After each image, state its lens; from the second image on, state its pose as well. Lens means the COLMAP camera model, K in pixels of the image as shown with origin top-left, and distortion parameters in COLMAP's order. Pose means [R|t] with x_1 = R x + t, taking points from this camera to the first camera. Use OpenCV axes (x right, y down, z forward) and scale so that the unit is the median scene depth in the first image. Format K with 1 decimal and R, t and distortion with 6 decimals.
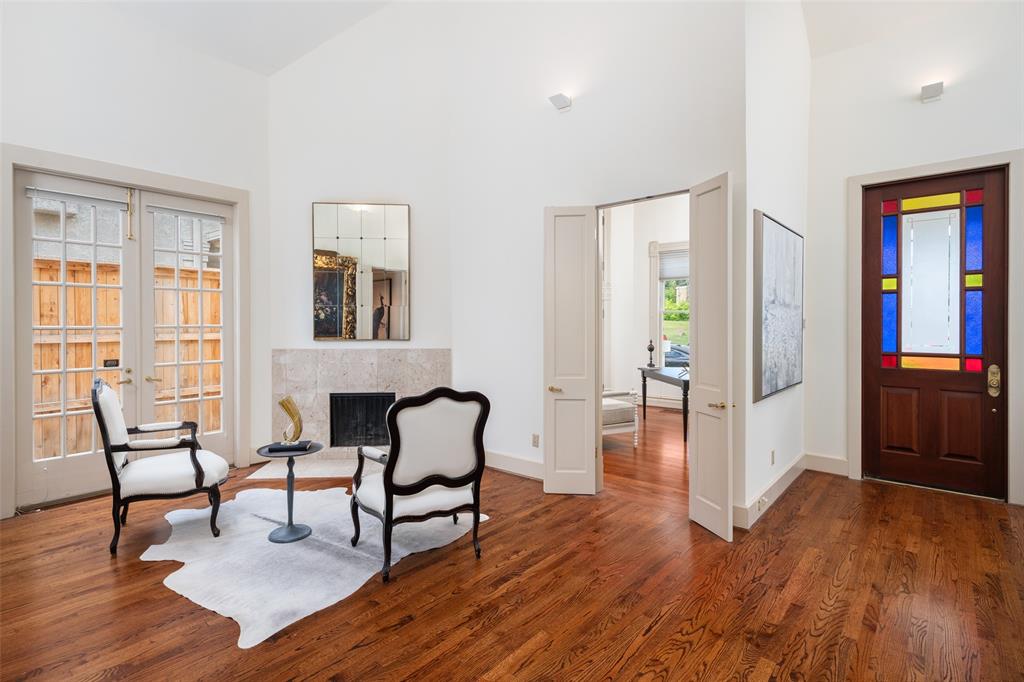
lens RADIAL K [[499.6, 0, 510.2], [0, 499.6, 327.3], [0, 0, 1]] dist [0.014374, -0.004889]
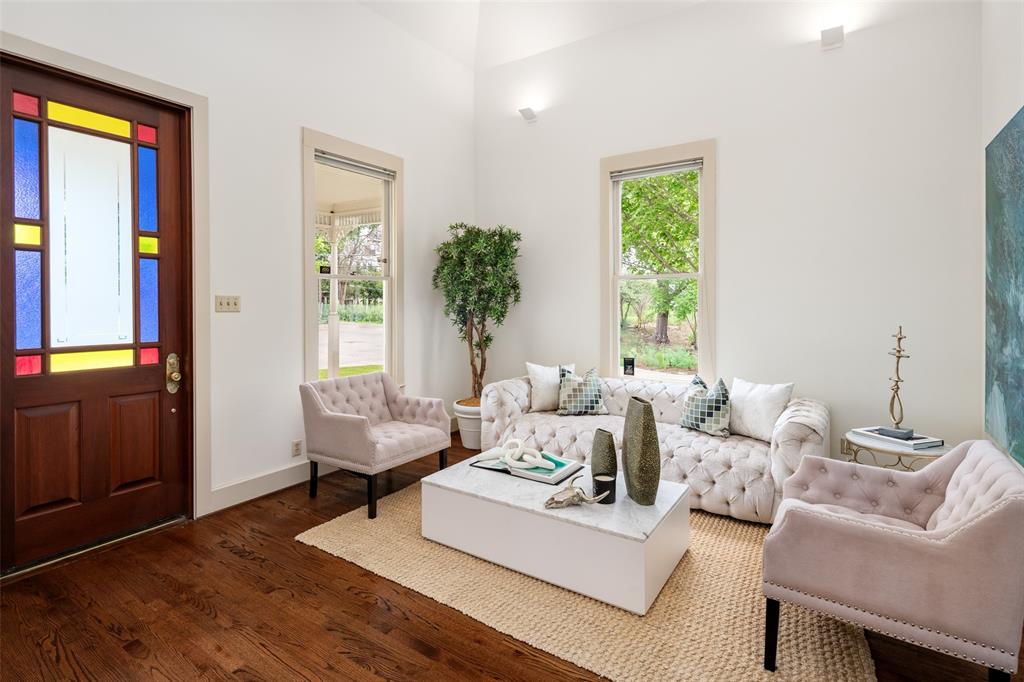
lens RADIAL K [[499.6, 0, 500.9], [0, 499.6, 306.5], [0, 0, 1]] dist [0.014374, -0.004889]
pose [[-0.121535, -0.005573, 0.992572, 0.103403], [0.001376, 0.999982, 0.005783, -0.004203], [-0.992586, 0.002069, -0.121525, 0.561203]]
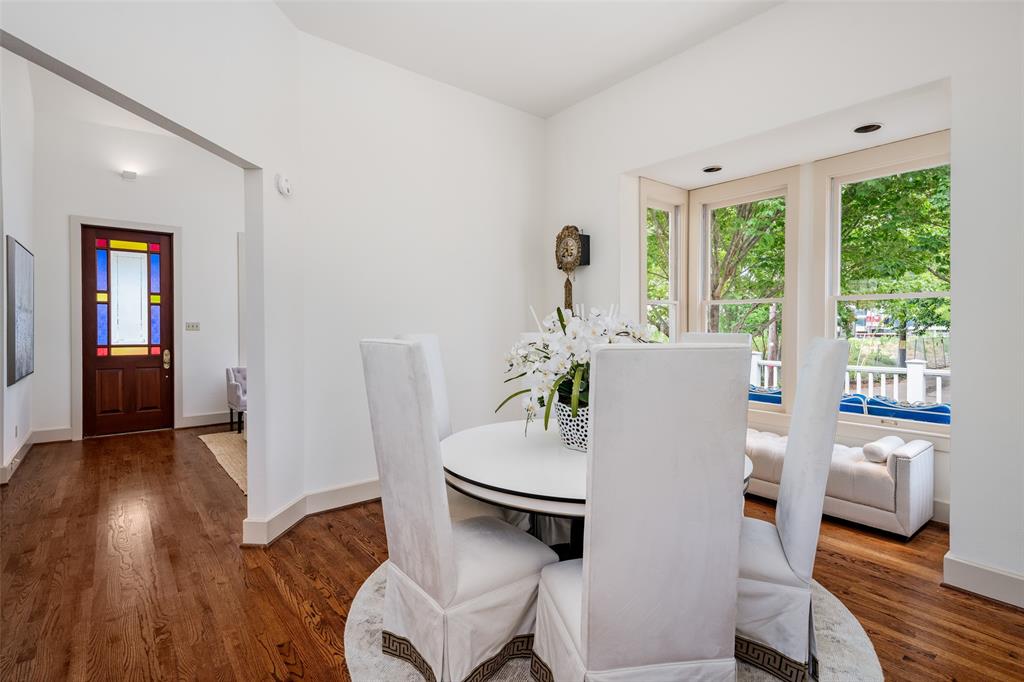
lens RADIAL K [[499.6, 0, 510.0], [0, 499.6, 334.0], [0, 0, 1]] dist [0.014374, -0.004889]
pose [[0.190033, -0.011311, 0.981713, -0.460614], [-0.000085, 0.999933, 0.011537, 0.001509], [-0.981778, -0.002275, 0.190019, -0.437059]]
